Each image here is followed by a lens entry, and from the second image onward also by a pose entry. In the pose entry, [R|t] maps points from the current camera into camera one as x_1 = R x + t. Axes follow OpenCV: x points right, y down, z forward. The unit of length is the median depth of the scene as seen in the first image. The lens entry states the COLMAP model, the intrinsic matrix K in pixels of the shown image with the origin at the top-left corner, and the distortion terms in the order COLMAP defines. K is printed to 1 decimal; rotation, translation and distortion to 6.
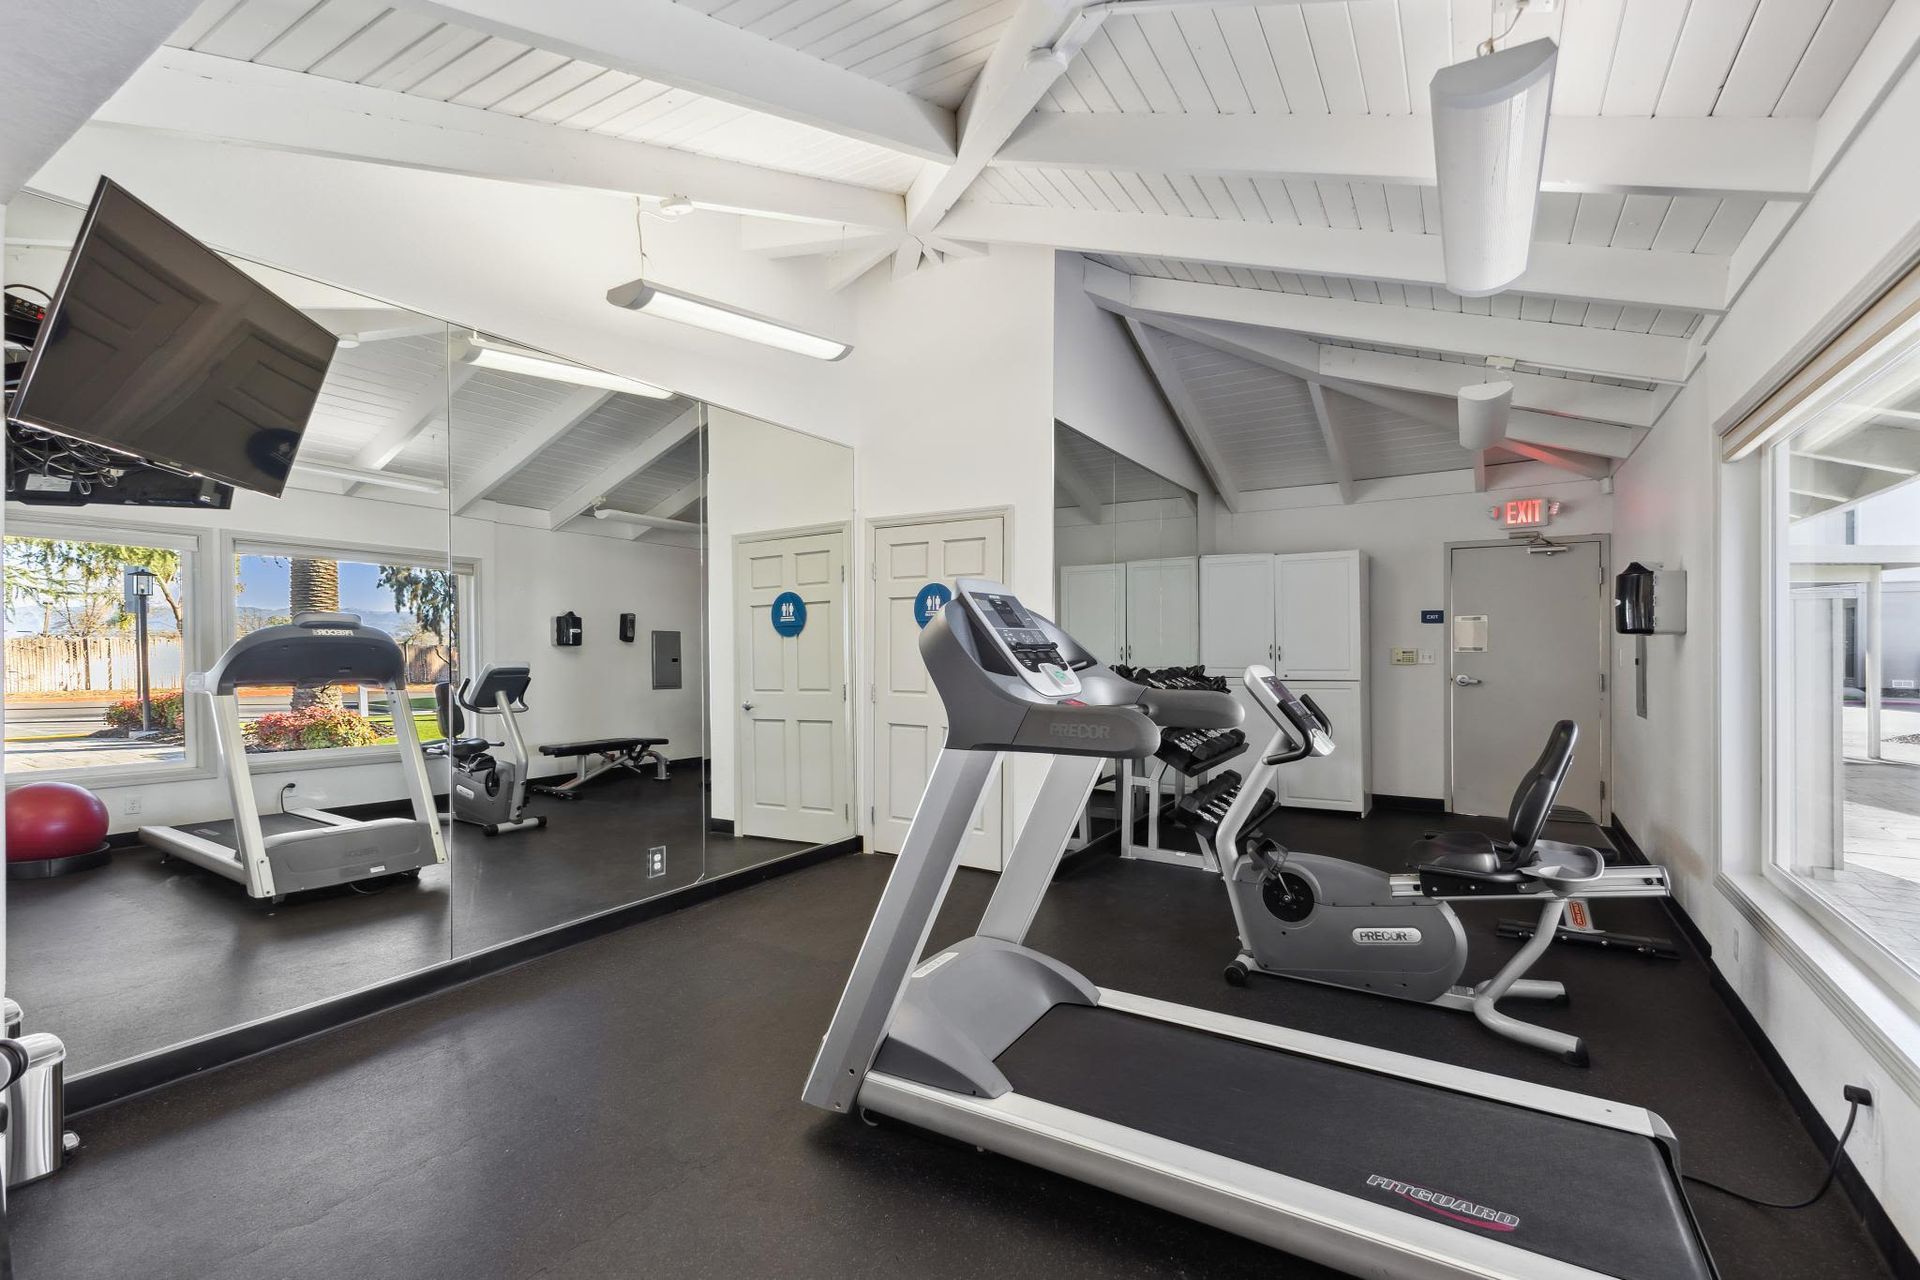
lens RADIAL K [[837.8, 0, 971.1], [0, 837.8, 645.9], [0, 0, 1]] dist [-0.002018, -0.001422]
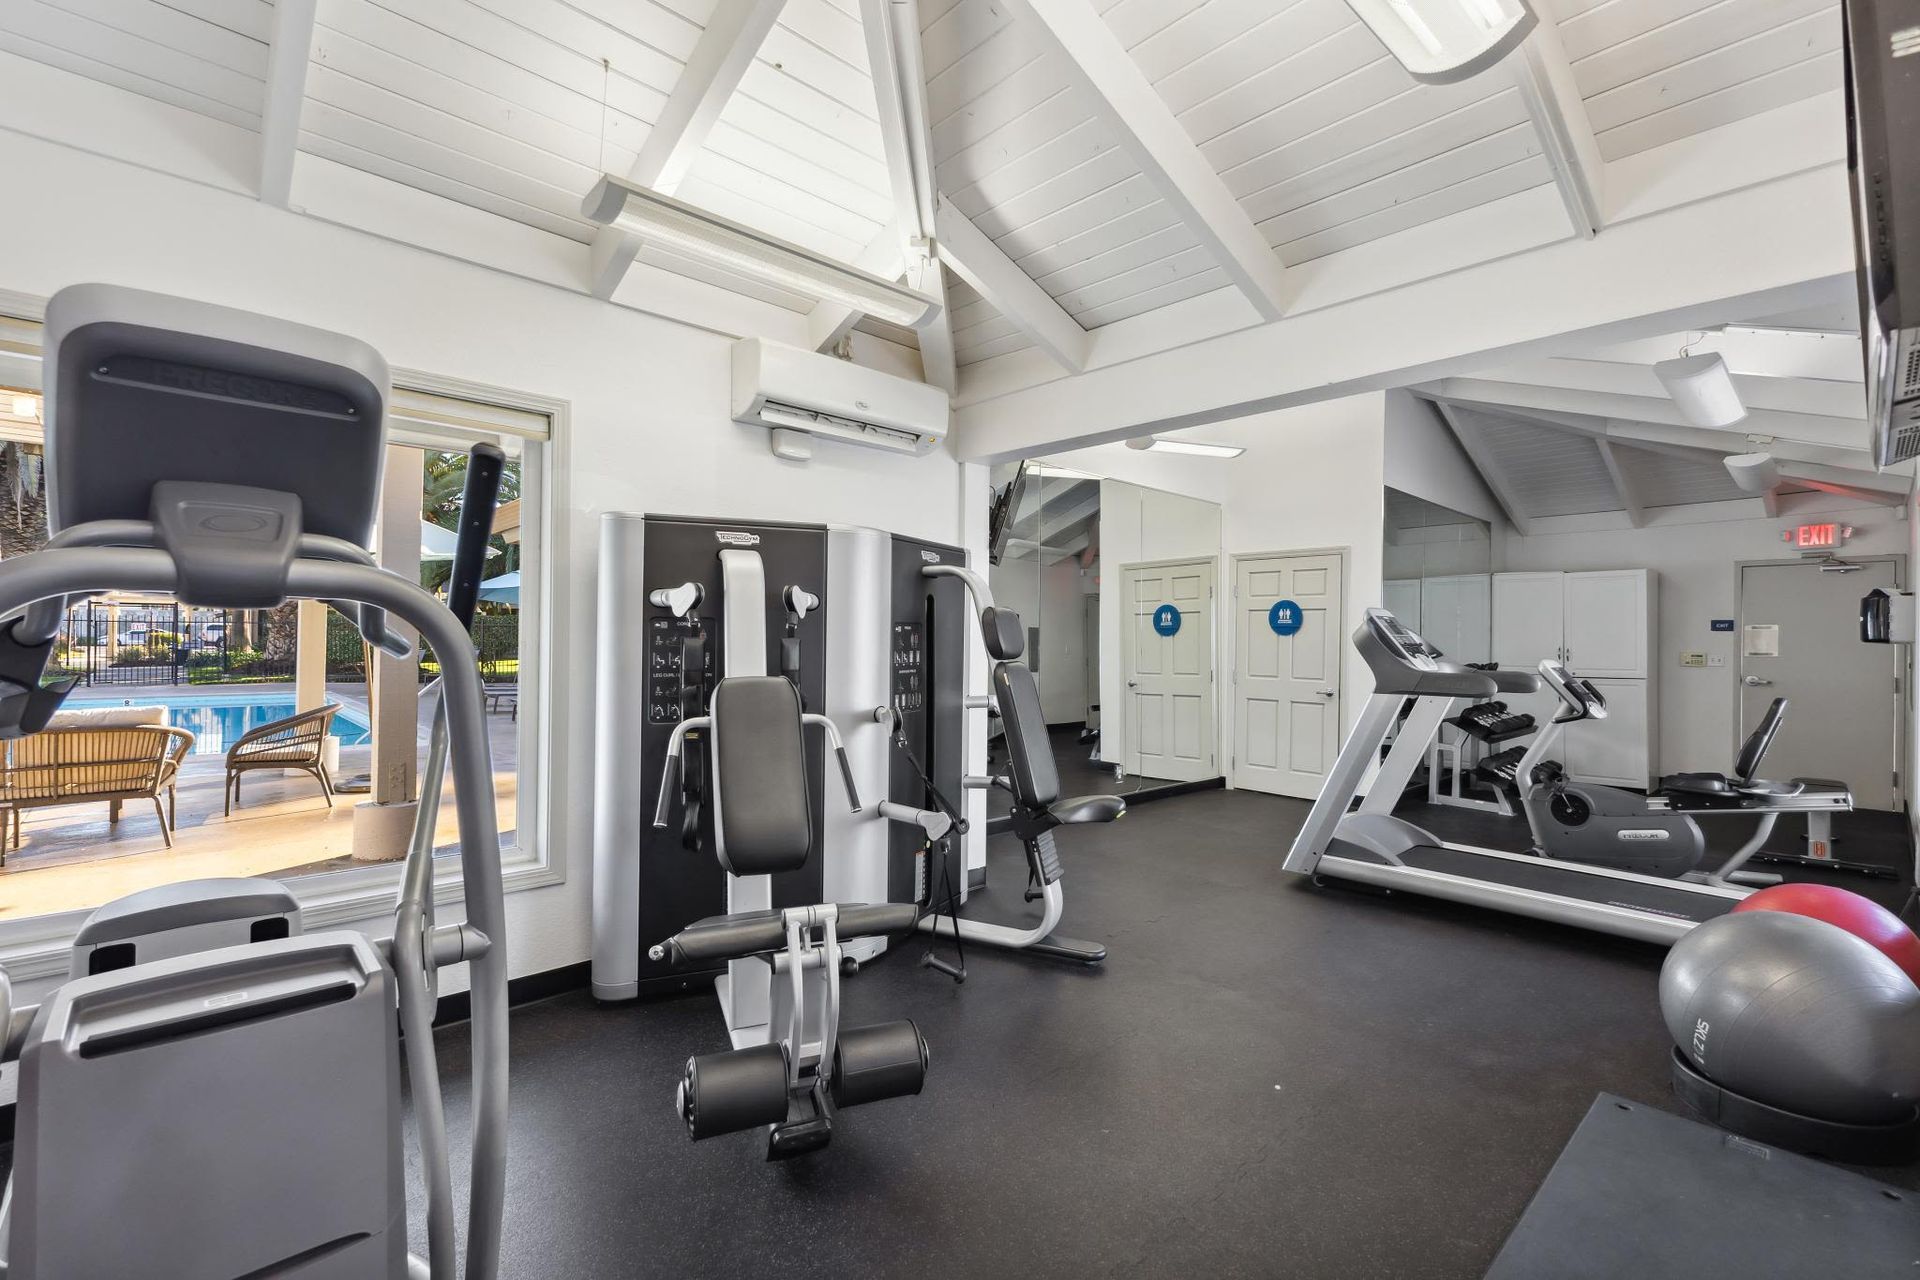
lens RADIAL K [[837.8, 0, 951.6], [0, 837.8, 637.7], [0, 0, 1]] dist [-0.002018, -0.001422]
pose [[0.959355, 0.013187, -0.281893, -0.183709], [-0.015263, 0.999870, -0.005171, 0.005362], [0.281789, 0.009263, 0.959432, -0.518446]]
